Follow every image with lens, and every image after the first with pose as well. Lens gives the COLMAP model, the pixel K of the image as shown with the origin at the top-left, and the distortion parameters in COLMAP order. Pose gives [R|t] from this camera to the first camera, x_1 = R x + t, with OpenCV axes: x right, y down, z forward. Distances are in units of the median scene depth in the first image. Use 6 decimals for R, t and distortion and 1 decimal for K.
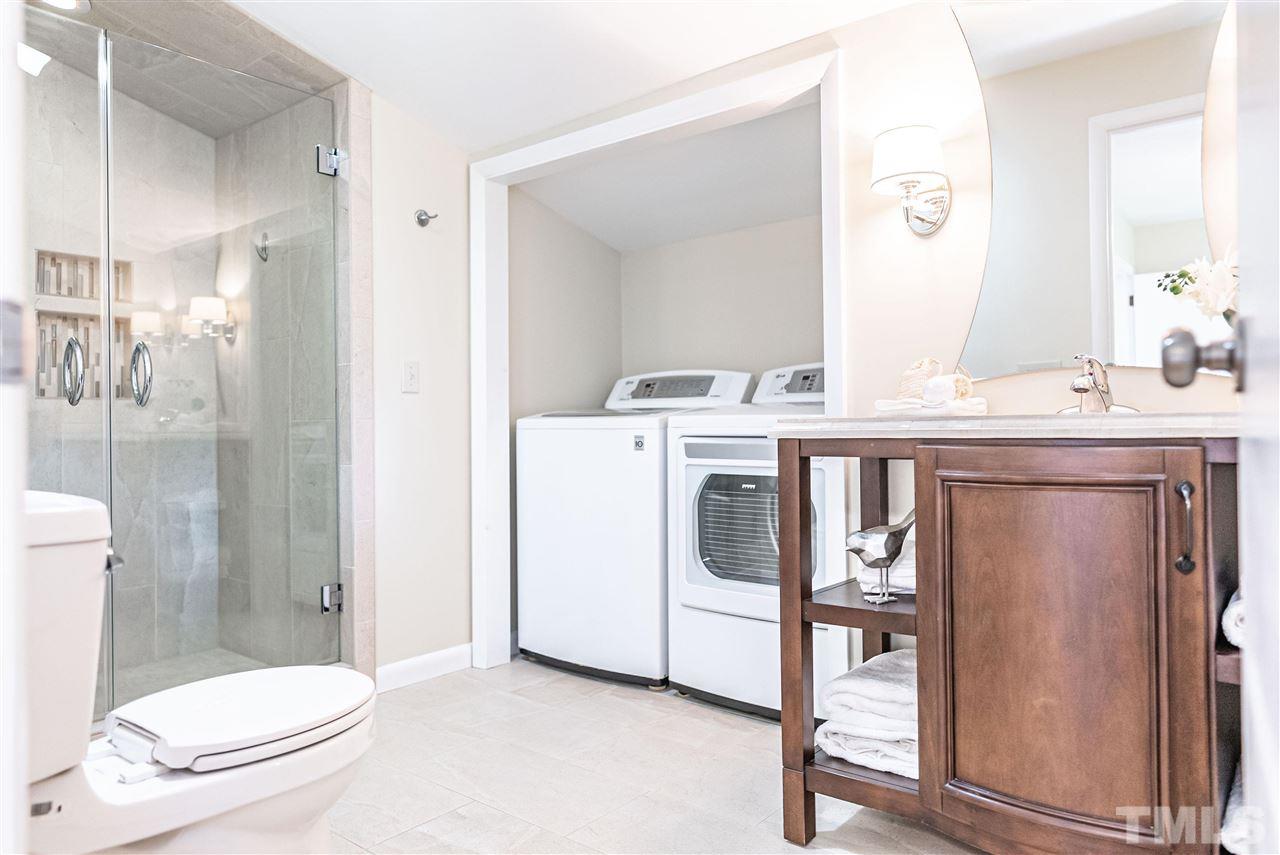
lens RADIAL K [[854.5, 0, 640.0], [0, 854.5, 427.5], [0, 0, 1]] dist [0.000668, 0.001429]
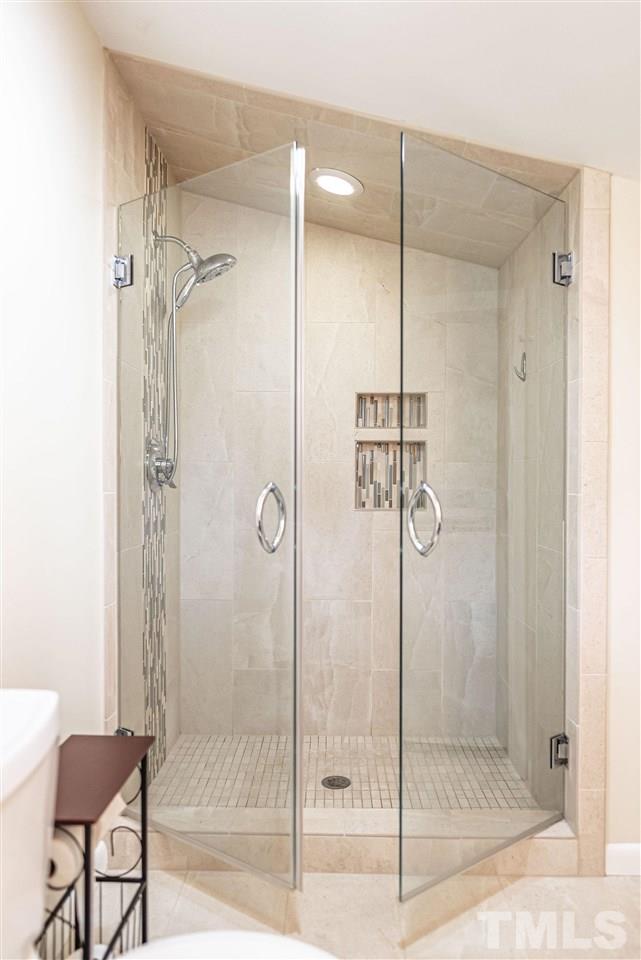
lens RADIAL K [[658.5, 0, 320.5], [0, 658.5, 480.0], [0, 0, 1]] dist [-0.002129, 0.000772]
pose [[0.610559, 0.019784, -0.791724, 0.037692], [-0.011016, 0.999803, 0.016488, -0.104826], [0.791894, -0.001345, 0.610657, 0.401024]]
